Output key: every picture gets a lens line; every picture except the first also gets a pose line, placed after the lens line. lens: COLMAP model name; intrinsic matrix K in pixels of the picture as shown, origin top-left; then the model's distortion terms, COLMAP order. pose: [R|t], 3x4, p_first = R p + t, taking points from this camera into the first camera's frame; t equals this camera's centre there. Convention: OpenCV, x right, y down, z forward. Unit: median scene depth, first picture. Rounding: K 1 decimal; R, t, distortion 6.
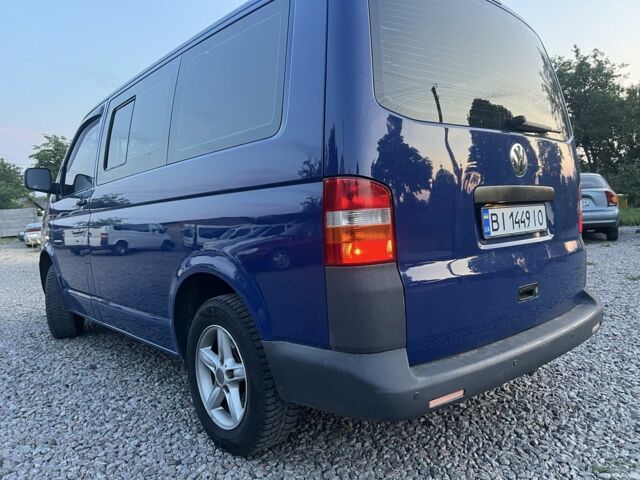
lens RADIAL K [[469.1, 0, 320.0], [0, 469.1, 240.0], [0, 0, 1]] dist [0.054036, -0.069048]
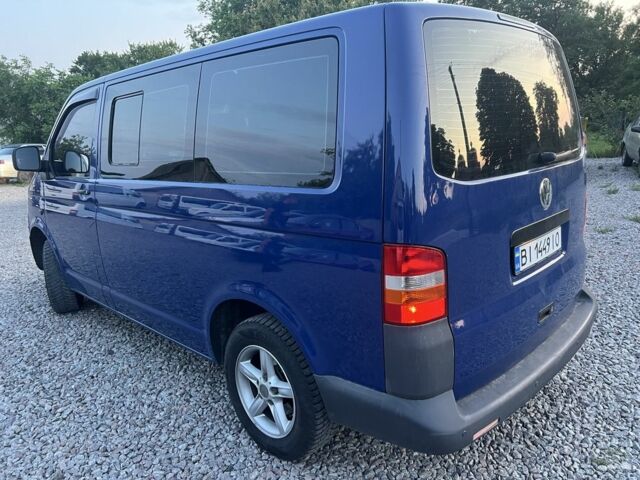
lens RADIAL K [[469.1, 0, 320.0], [0, 469.1, 240.0], [0, 0, 1]] dist [0.054036, -0.069048]
pose [[0.996994, -0.020928, 0.074592, -0.156219], [0.008419, 0.986388, 0.164216, -0.230524], [-0.077014, -0.163094, 0.983600, -0.020569]]
